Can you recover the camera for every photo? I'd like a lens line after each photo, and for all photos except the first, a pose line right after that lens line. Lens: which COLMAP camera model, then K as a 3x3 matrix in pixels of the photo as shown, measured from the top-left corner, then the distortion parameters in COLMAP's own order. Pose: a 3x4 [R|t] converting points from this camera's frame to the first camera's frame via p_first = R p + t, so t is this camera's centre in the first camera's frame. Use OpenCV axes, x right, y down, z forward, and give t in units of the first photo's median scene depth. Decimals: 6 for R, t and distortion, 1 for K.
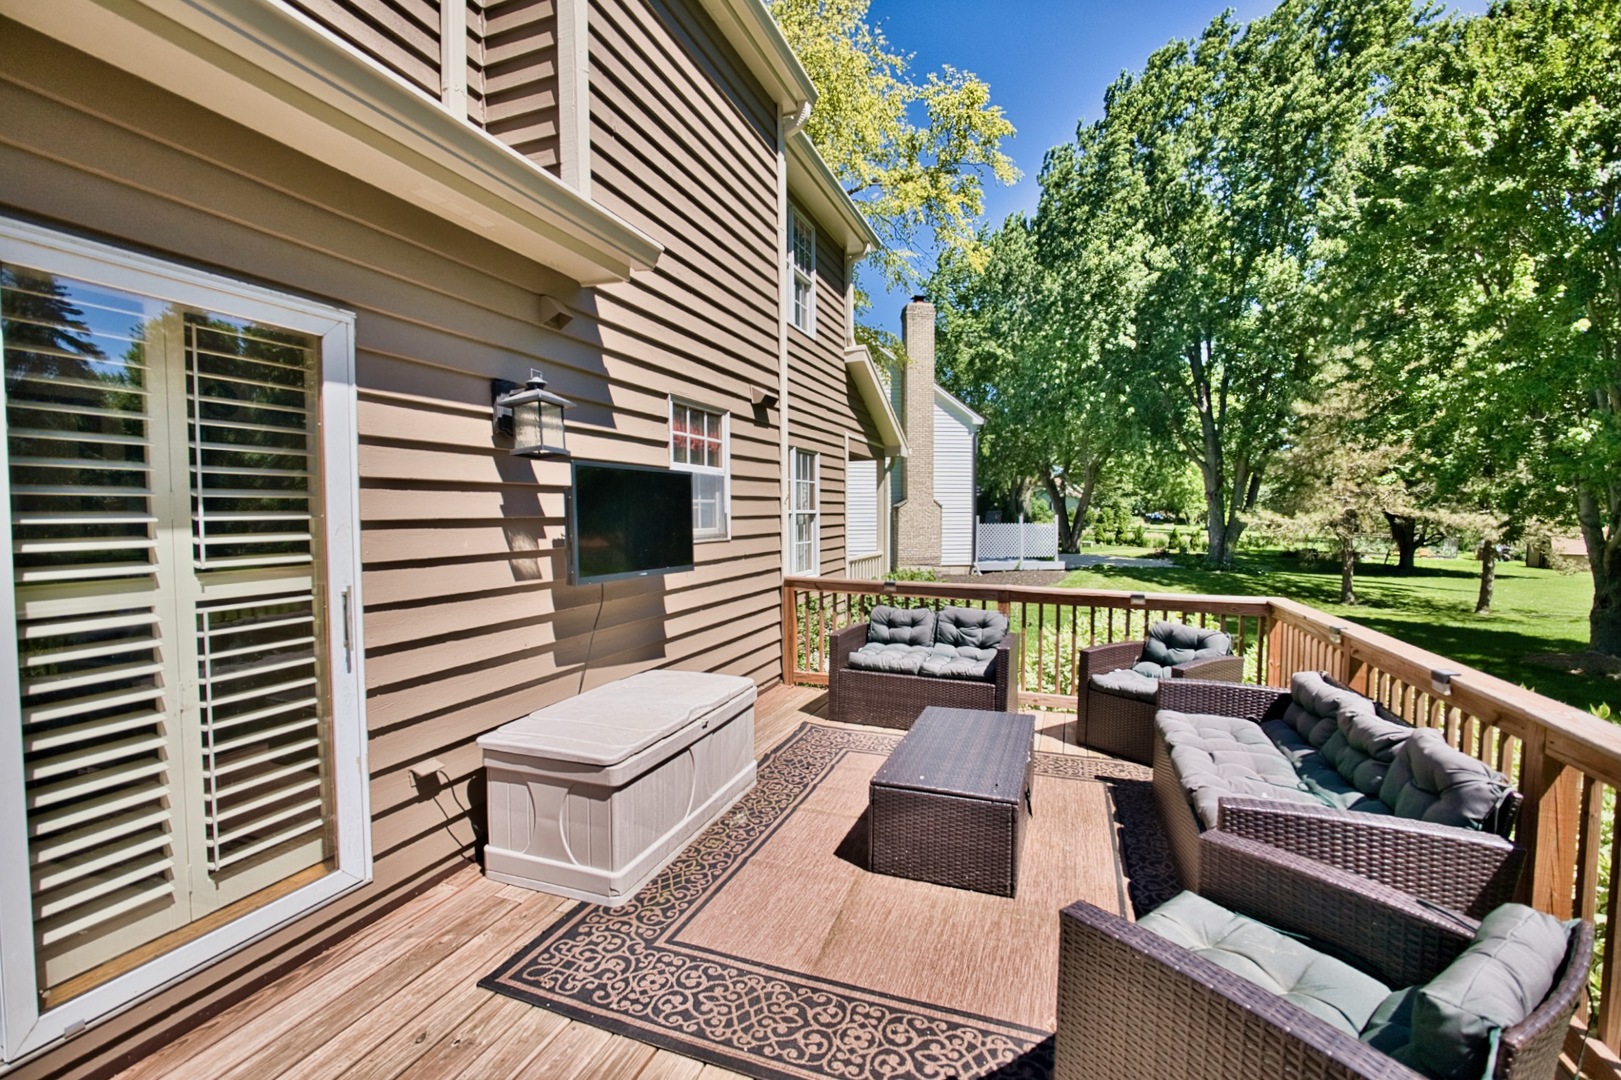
lens RADIAL K [[703.2, 0, 802.0], [0, 703.2, 546.8], [0, 0, 1]] dist [-0.022901, 0.007122]
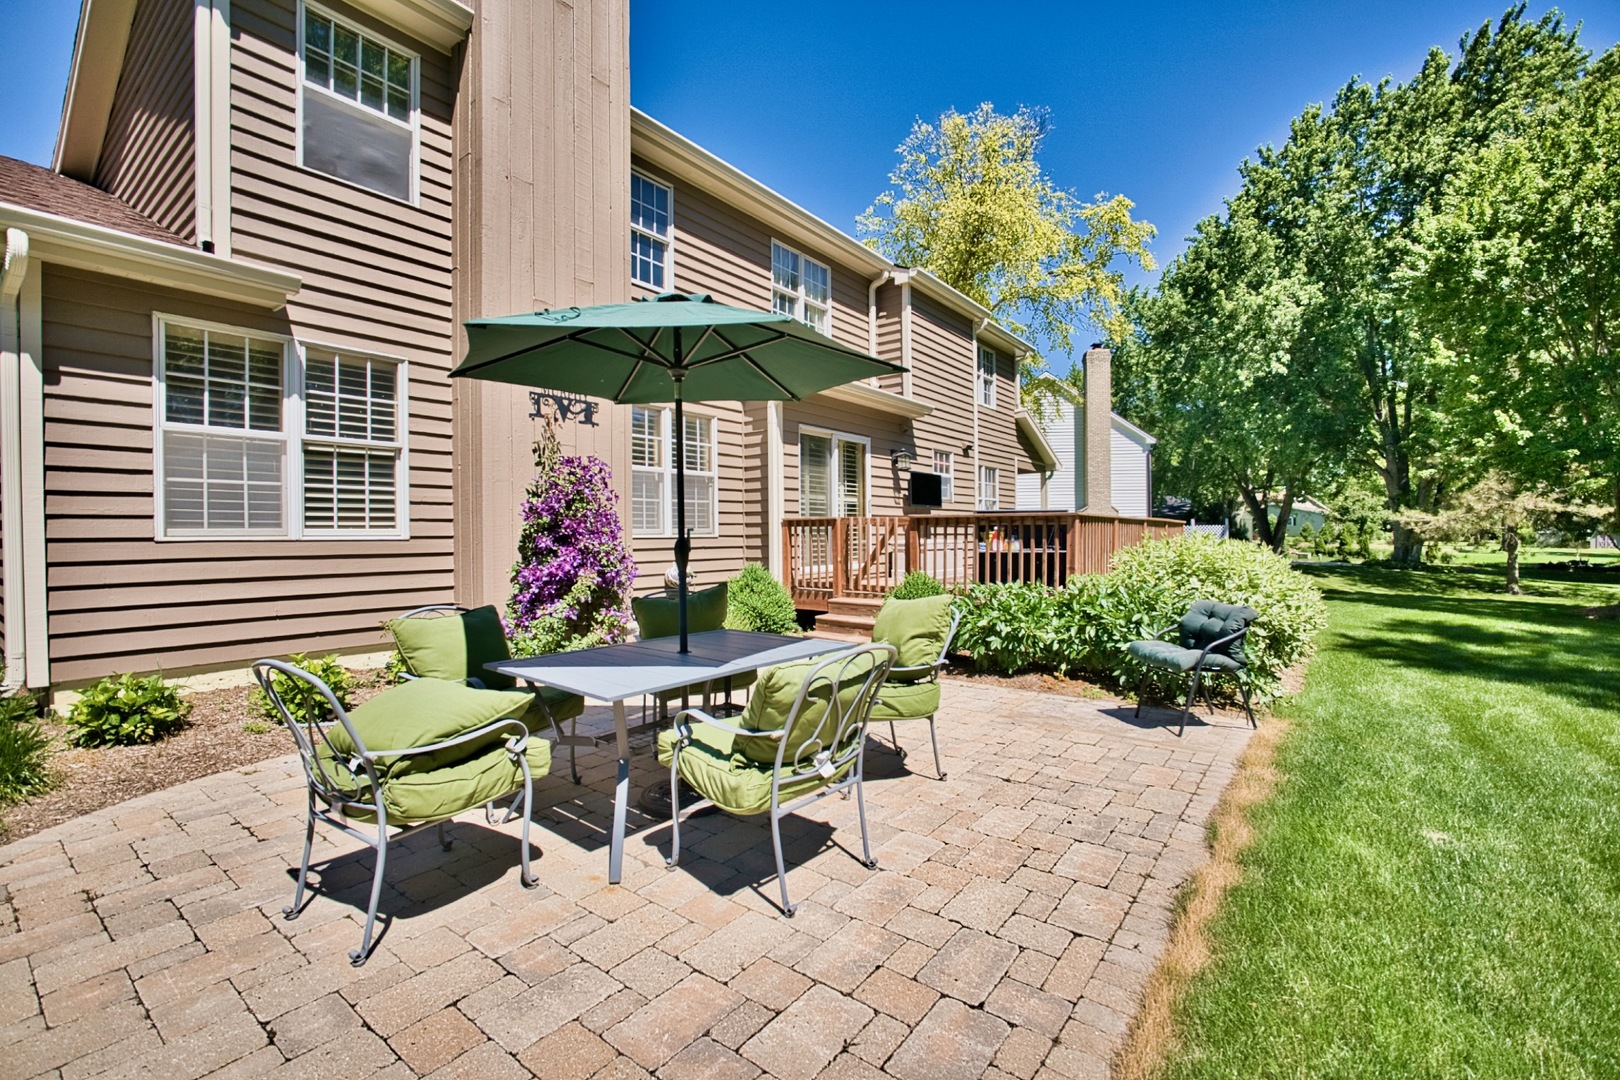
lens RADIAL K [[700.8, 0, 808.3], [0, 700.8, 539.2], [0, 0, 1]] dist [-0.022121, 0.005458]
pose [[0.959643, -0.003222, -0.281204, 0.061033], [-0.009213, 0.999037, -0.042888, 0.135695], [0.281072, 0.043748, 0.958689, -0.906120]]
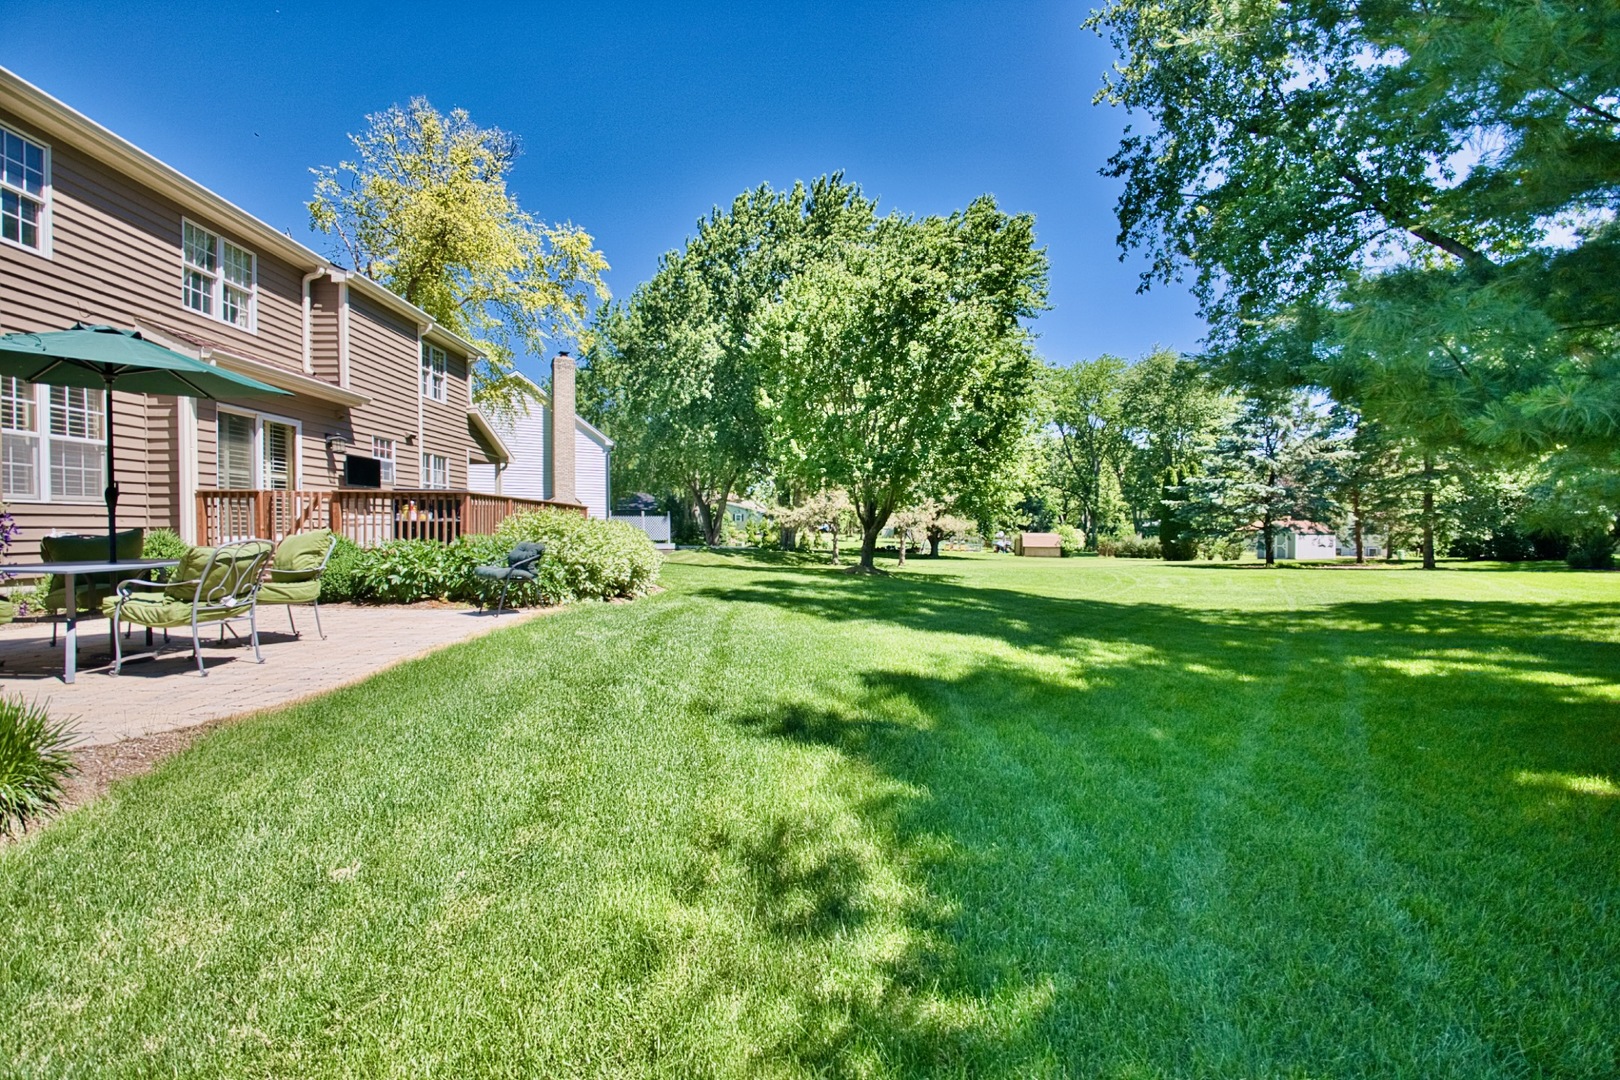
lens RADIAL K [[700.8, 0, 808.3], [0, 700.8, 539.2], [0, 0, 1]] dist [-0.022121, 0.005458]
pose [[0.919232, -0.004286, 0.393694, 0.186842], [0.018053, 0.999348, -0.031272, 0.188740], [-0.393303, 0.035853, 0.918710, -1.290291]]
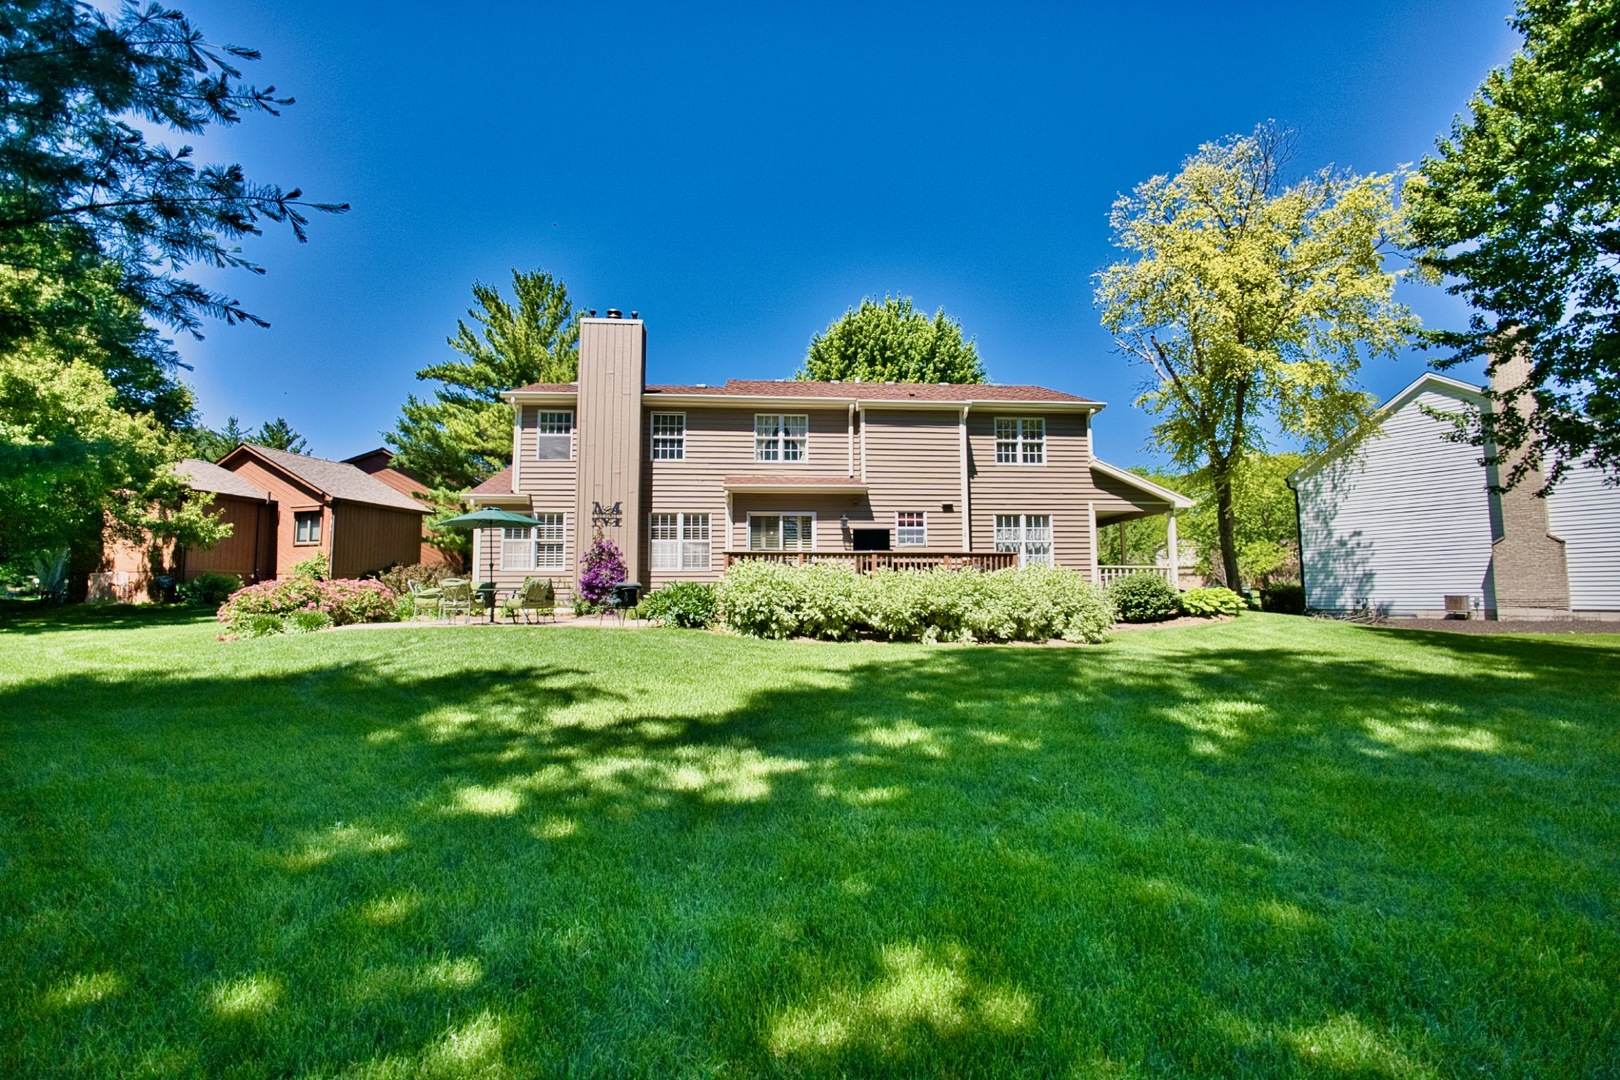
lens RADIAL K [[700.8, 0, 808.3], [0, 700.8, 539.2], [0, 0, 1]] dist [-0.022121, 0.005458]
pose [[0.423606, -0.079973, -0.902309, 1.633324], [-0.043940, 0.993109, -0.108649, 0.208045], [0.904780, 0.085672, 0.417173, -0.585308]]
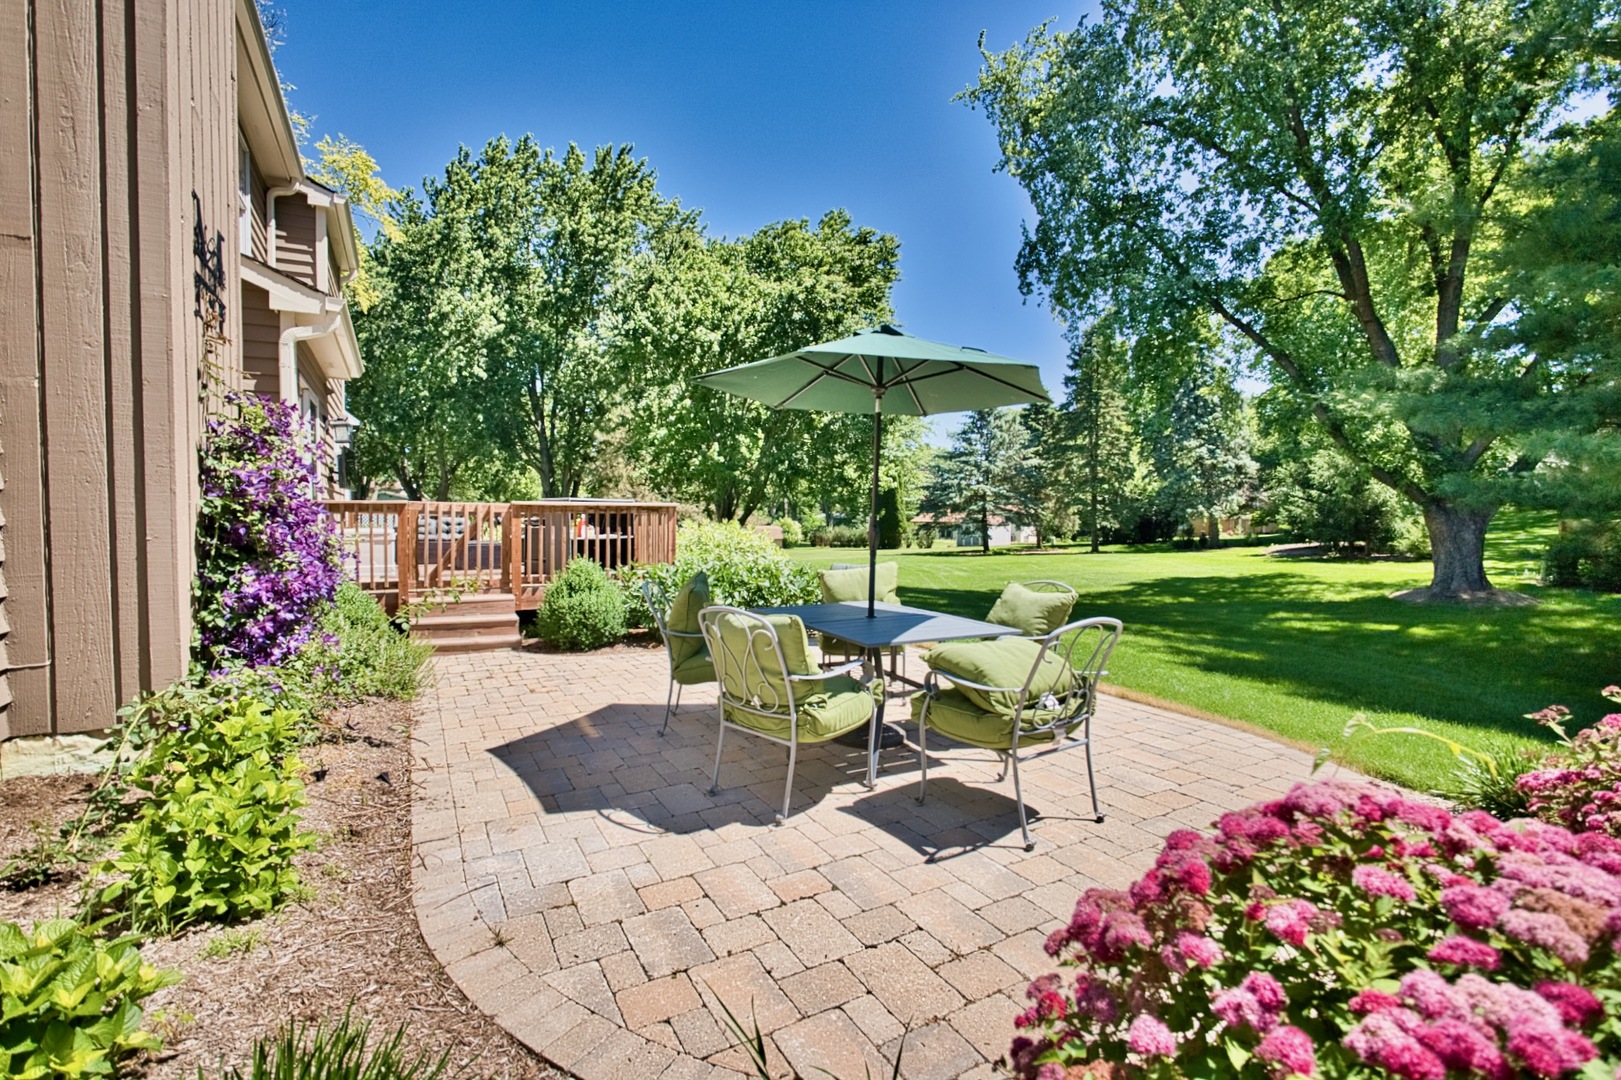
lens RADIAL K [[714.6, 0, 802.5], [0, 714.6, 541.1], [0, 0, 1]] dist [-0.000316, -0.000017]
pose [[0.642691, -0.027609, 0.765627, -0.501672], [0.043416, 0.999057, -0.000418, 0.127744], [-0.764894, 0.033510, 0.643284, -0.837494]]
